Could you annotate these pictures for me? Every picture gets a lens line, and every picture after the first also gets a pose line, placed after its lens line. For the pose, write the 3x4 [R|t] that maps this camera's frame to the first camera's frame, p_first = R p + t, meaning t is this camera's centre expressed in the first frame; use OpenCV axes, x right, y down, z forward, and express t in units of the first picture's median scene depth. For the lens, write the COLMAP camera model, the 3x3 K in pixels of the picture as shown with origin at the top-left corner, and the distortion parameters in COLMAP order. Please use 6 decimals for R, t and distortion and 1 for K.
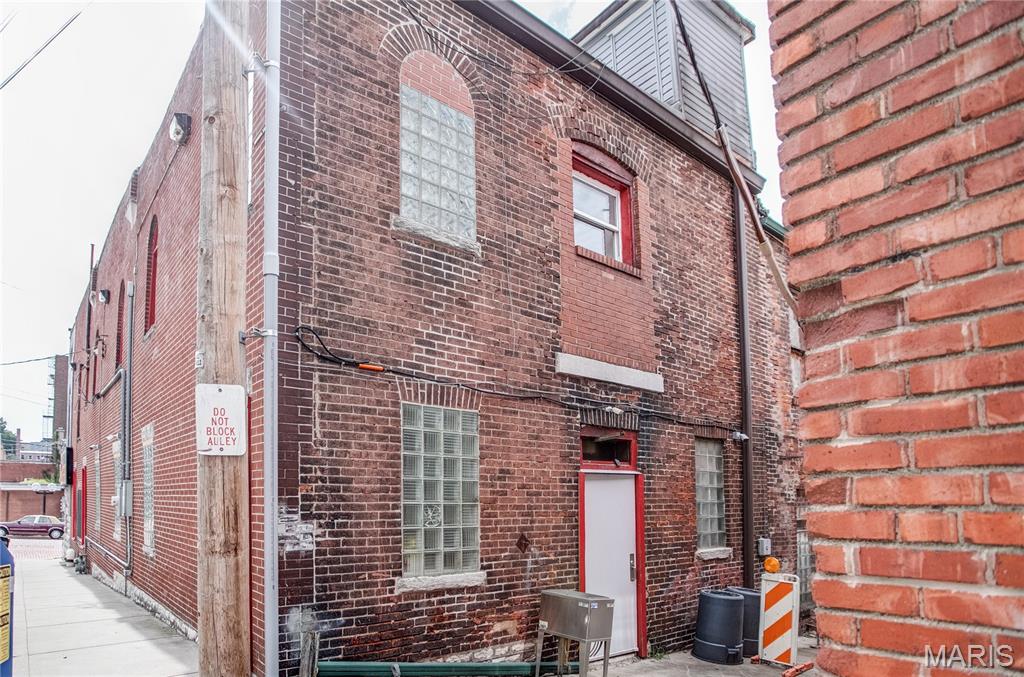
lens RADIAL K [[1361.8, 0, 512.0], [0, 1361.8, 338.5], [0, 0, 1]] dist [-0.230456, -0.000240]
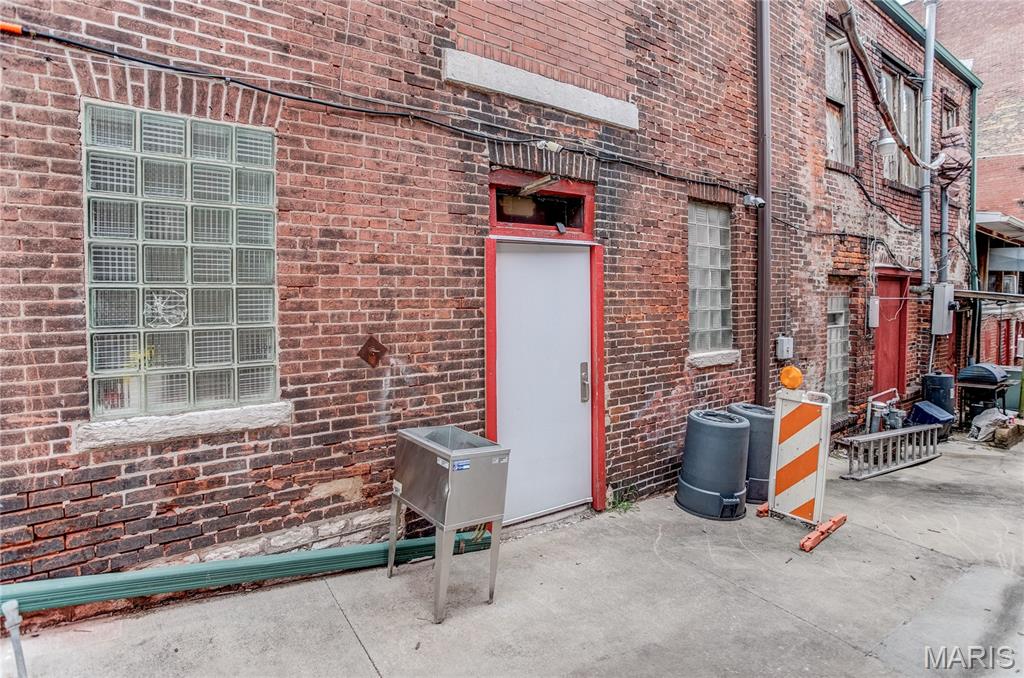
lens RADIAL K [[1255.7, 0, 490.1], [0, 1255.7, 341.4], [0, 0, 1]] dist [-0.390343, 1.296965]
pose [[0.998021, 0.009687, -0.062138, 0.084933], [0.000618, 0.986507, 0.163718, 0.047490], [0.062885, -0.163432, 0.984548, 0.394485]]
